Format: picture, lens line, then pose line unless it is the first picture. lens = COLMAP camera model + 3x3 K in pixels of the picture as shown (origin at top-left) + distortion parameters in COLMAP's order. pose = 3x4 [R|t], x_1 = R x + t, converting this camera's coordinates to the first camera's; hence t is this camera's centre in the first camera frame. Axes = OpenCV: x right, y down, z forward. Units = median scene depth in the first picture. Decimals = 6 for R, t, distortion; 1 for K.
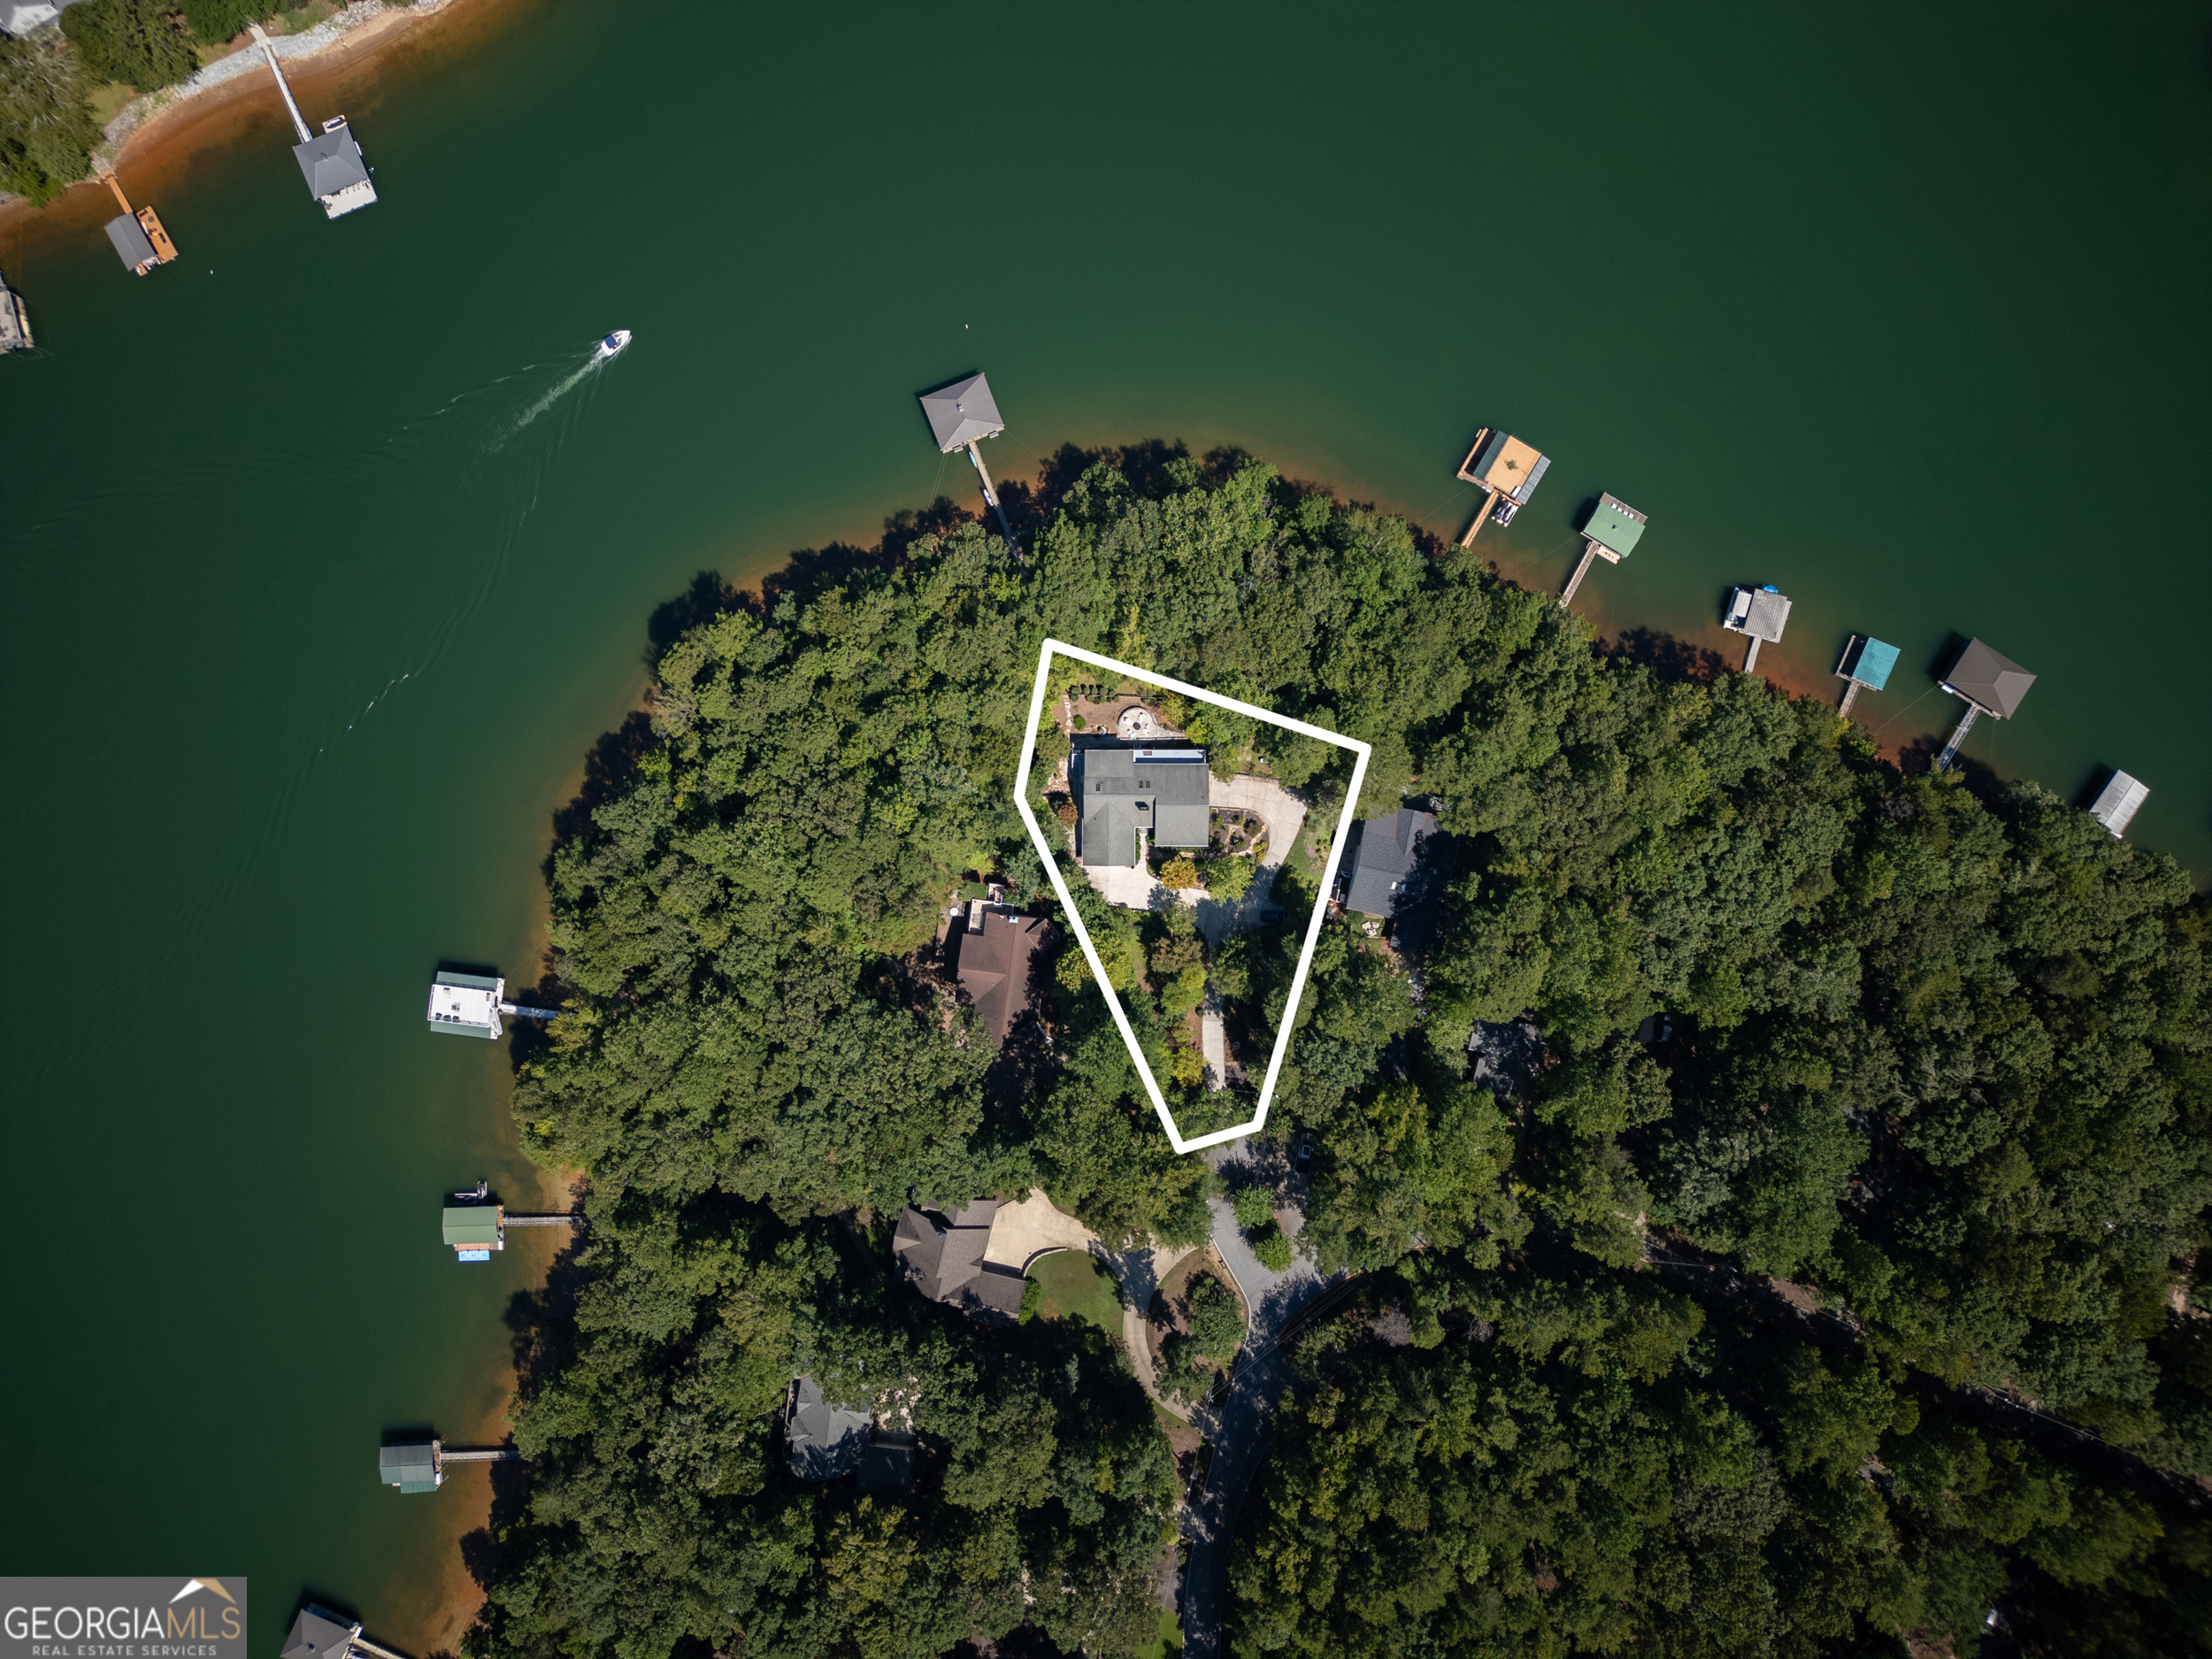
lens RADIAL K [[1564.3, 0, 1106.9], [0, 1564.3, 840.5], [0, 0, 1]] dist [0.102980, -0.123533]
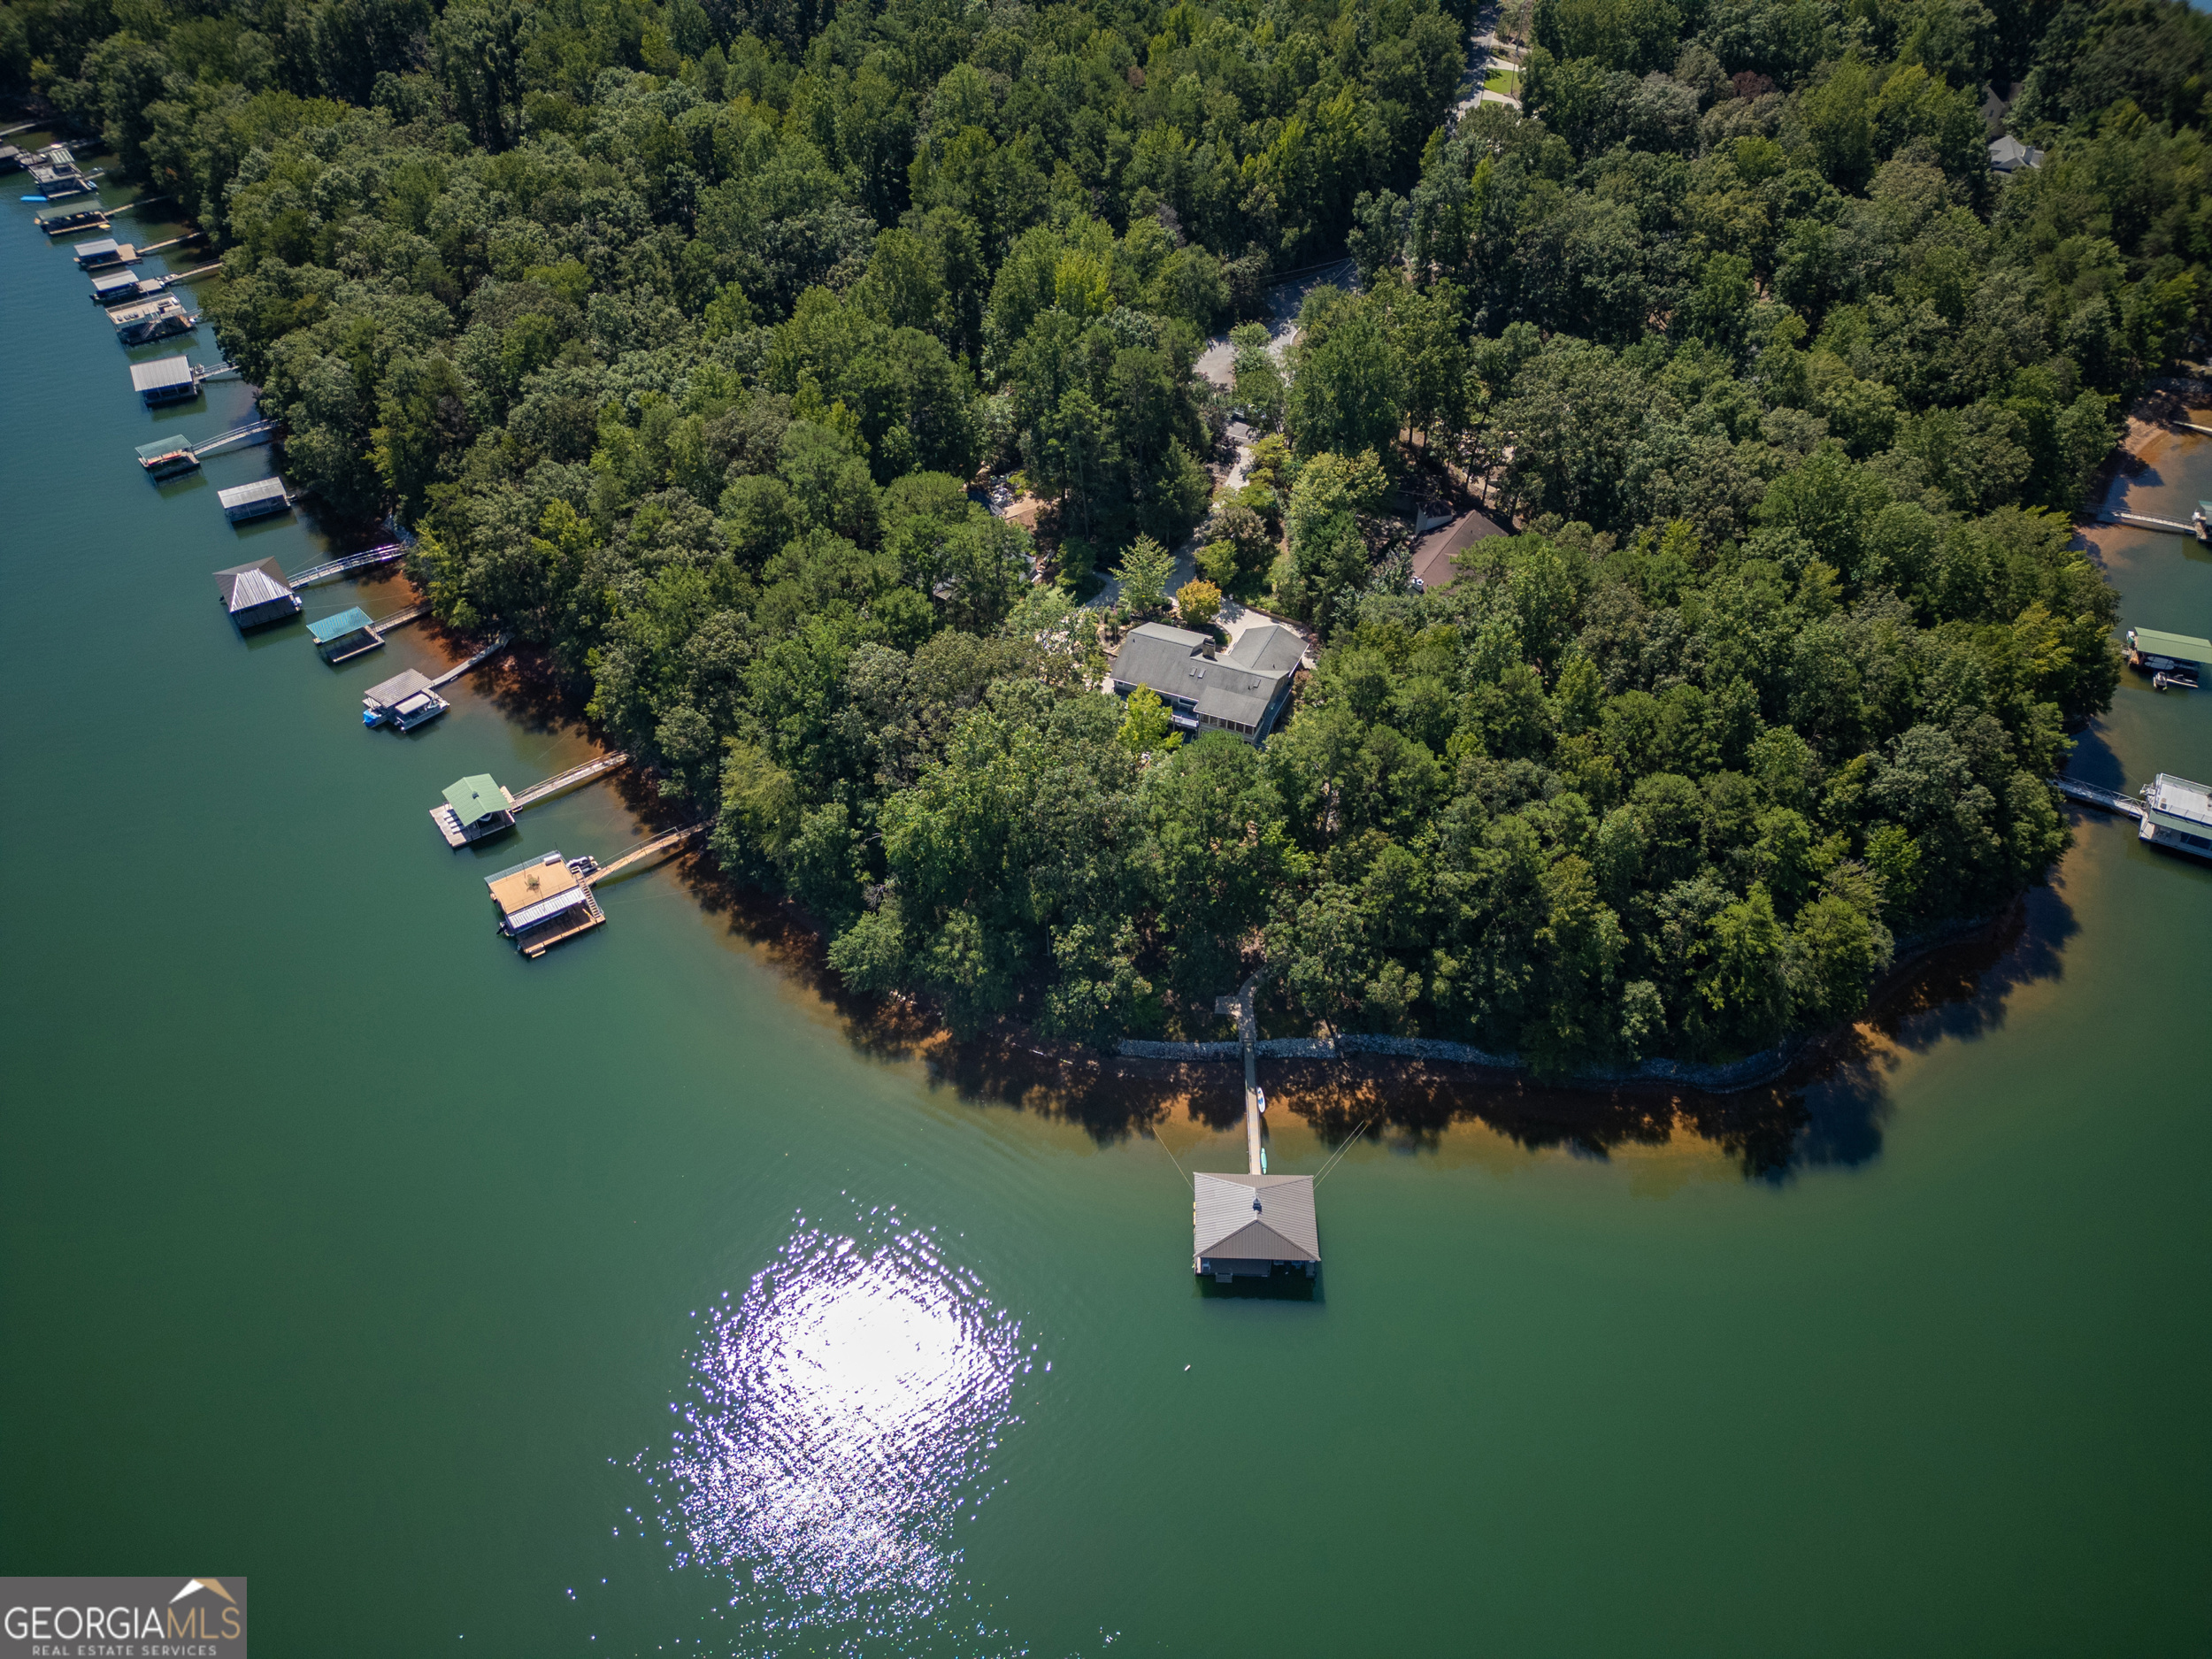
lens RADIAL K [[1564.3, 0, 1106.9], [0, 1564.3, 840.5], [0, 0, 1]] dist [0.102980, -0.123533]
pose [[-0.914970, -0.254824, 0.312881, -0.245966], [0.402974, -0.617407, 0.675589, -0.779004], [0.021019, 0.744227, 0.667596, 0.690244]]
